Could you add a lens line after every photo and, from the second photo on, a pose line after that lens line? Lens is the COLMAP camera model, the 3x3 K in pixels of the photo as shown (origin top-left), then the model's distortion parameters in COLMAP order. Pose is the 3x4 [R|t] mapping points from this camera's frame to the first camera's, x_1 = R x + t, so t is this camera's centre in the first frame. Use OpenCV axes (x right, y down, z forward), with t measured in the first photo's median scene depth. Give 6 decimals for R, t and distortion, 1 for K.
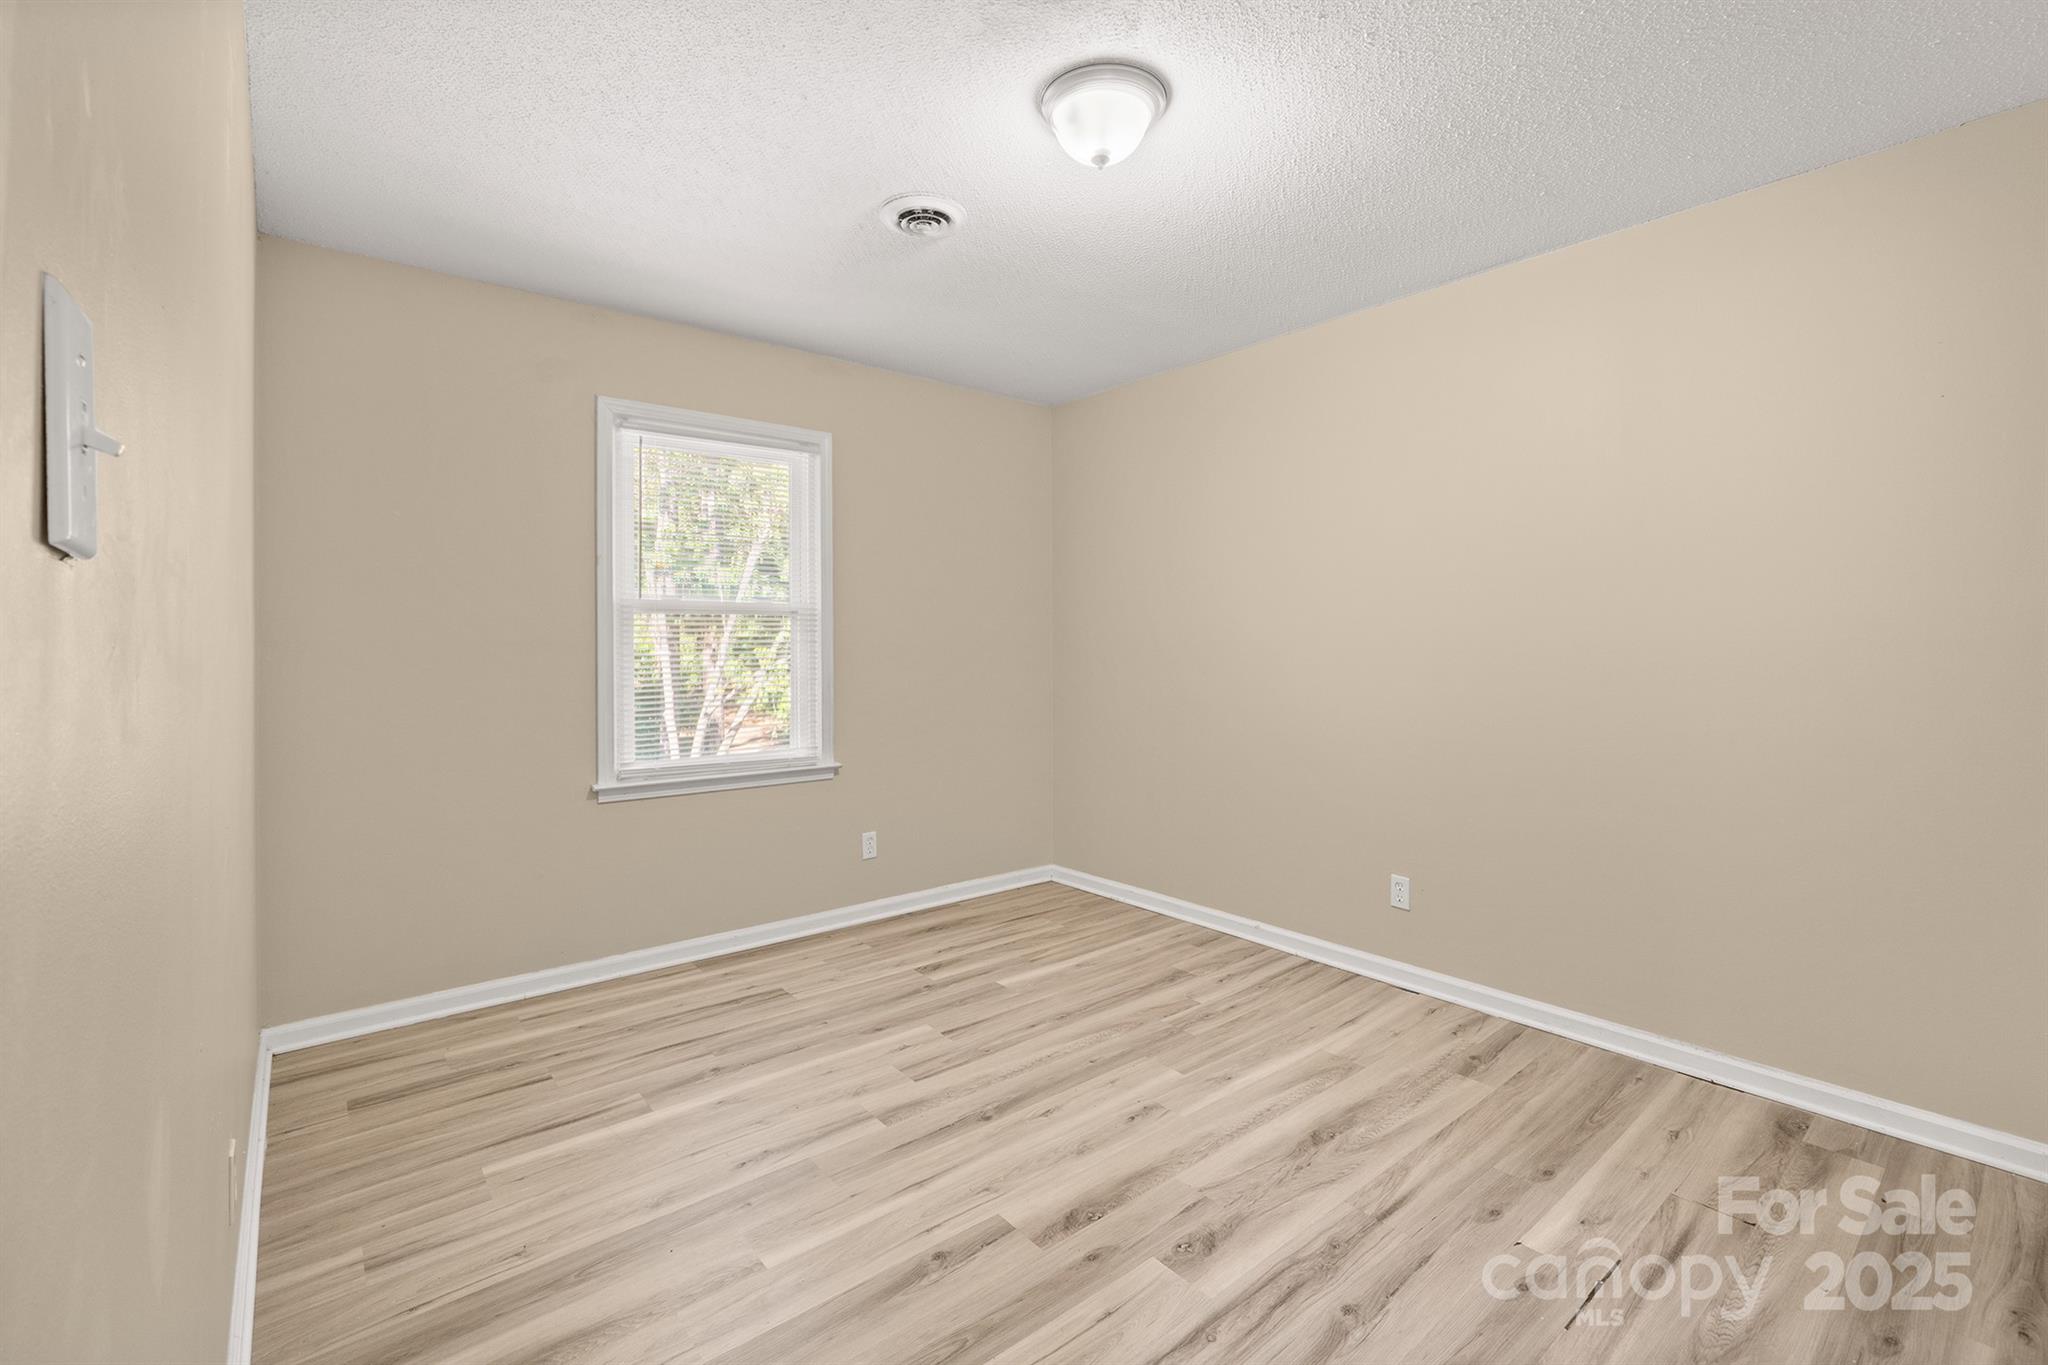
lens RADIAL K [[871.9, 0, 1025.9], [0, 871.9, 667.7], [0, 0, 1]] dist [0.000733, 0.000038]
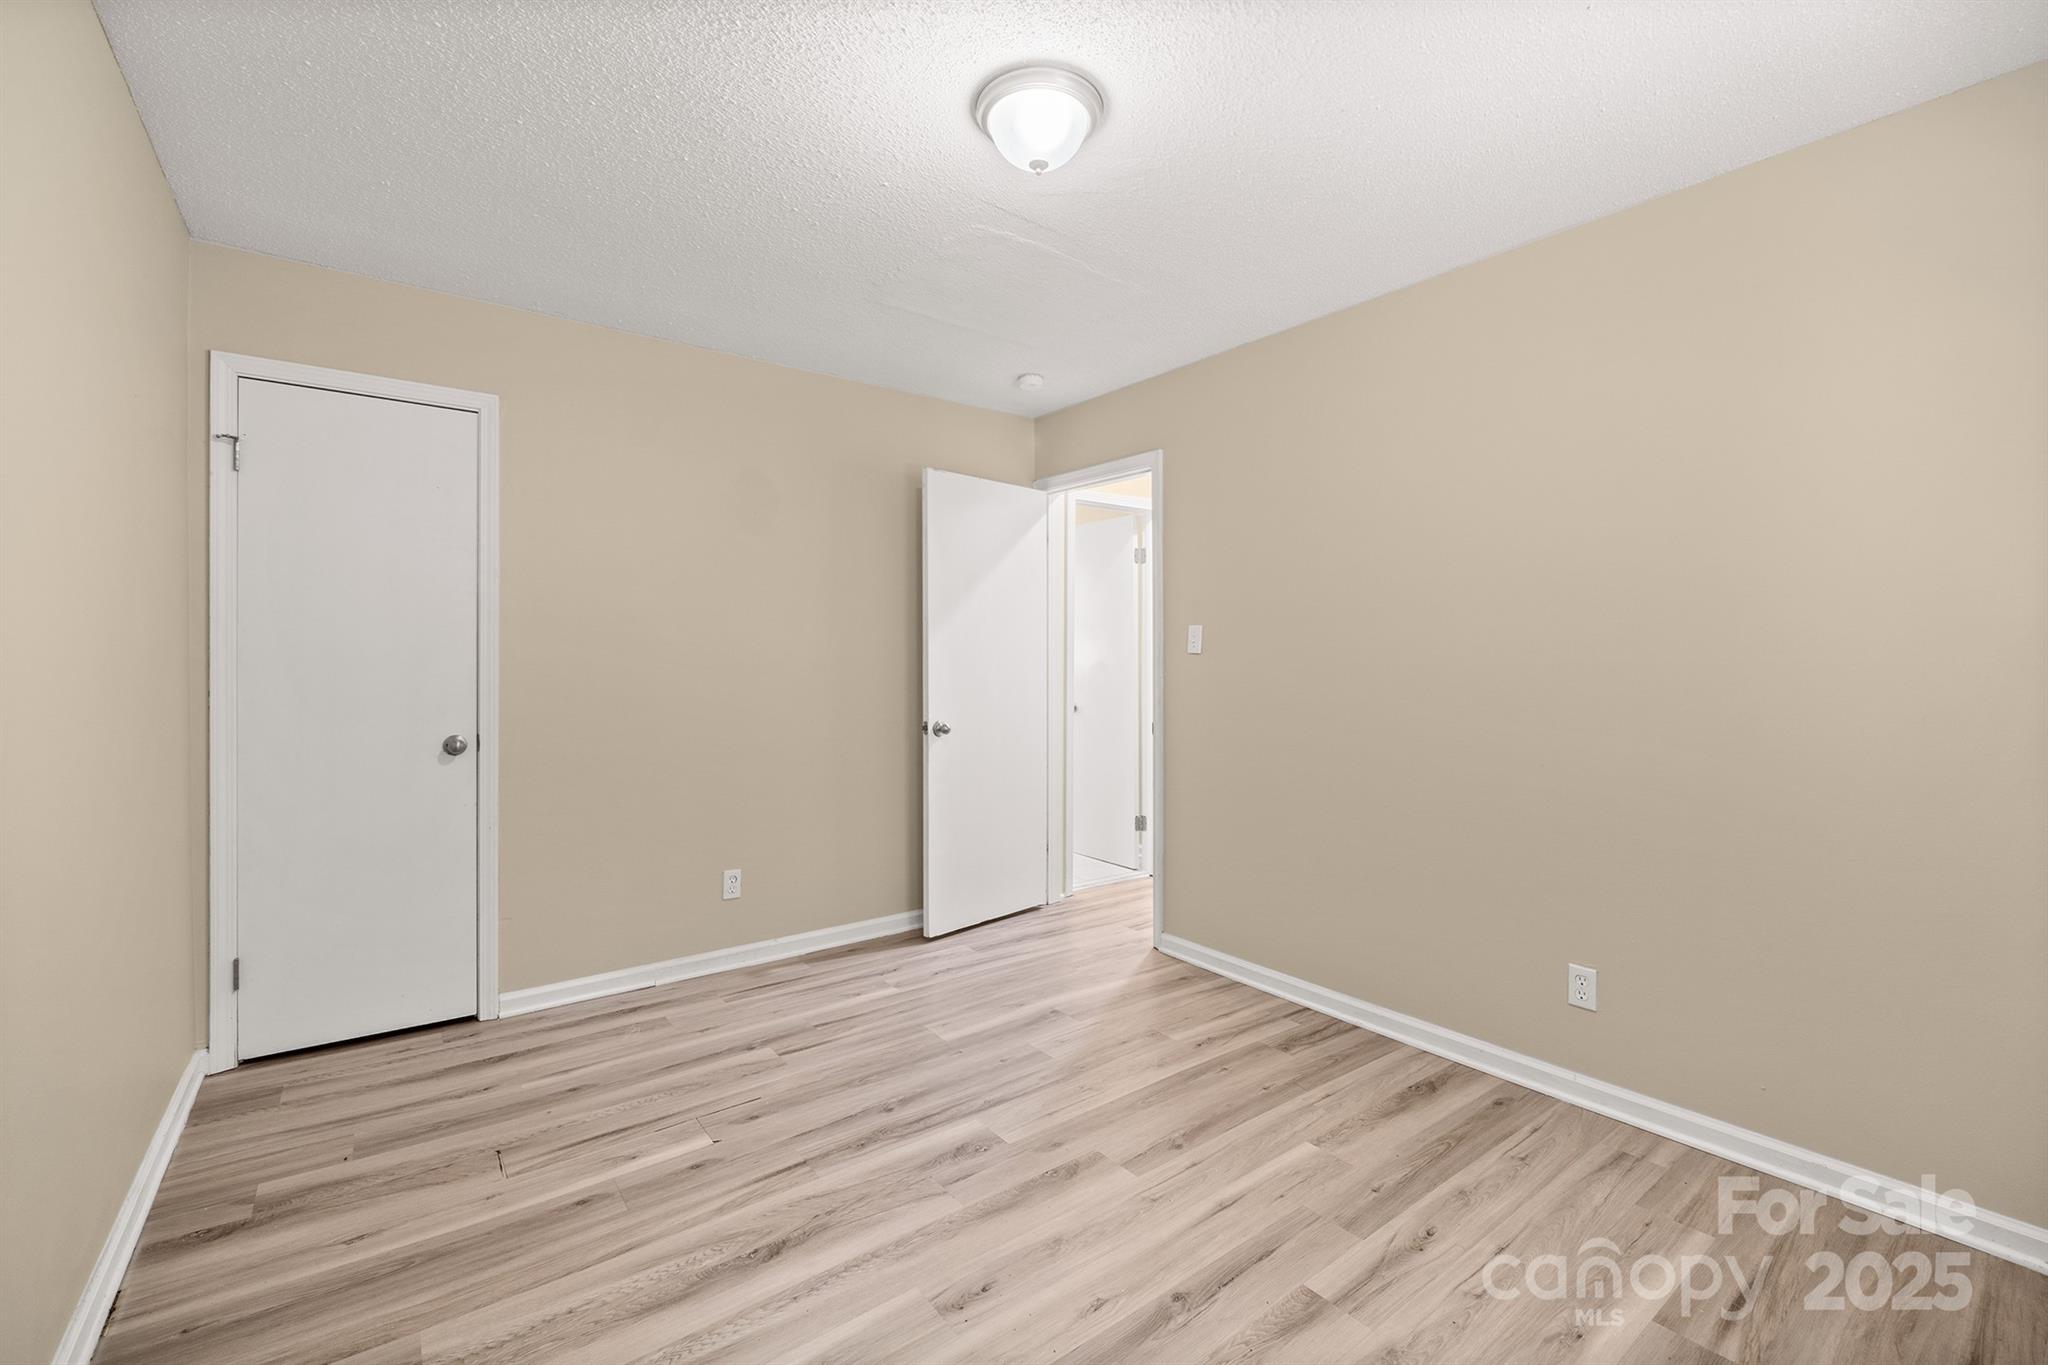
lens RADIAL K [[871.9, 0, 1024.2], [0, 871.9, 673.4], [0, 0, 1]] dist [0.000733, 0.000038]
pose [[-0.999446, -0.003139, 0.033142, 0.072091], [-0.002038, 0.999447, 0.033185, -0.047770], [-0.033228, 0.033099, -0.998900, 1.944048]]
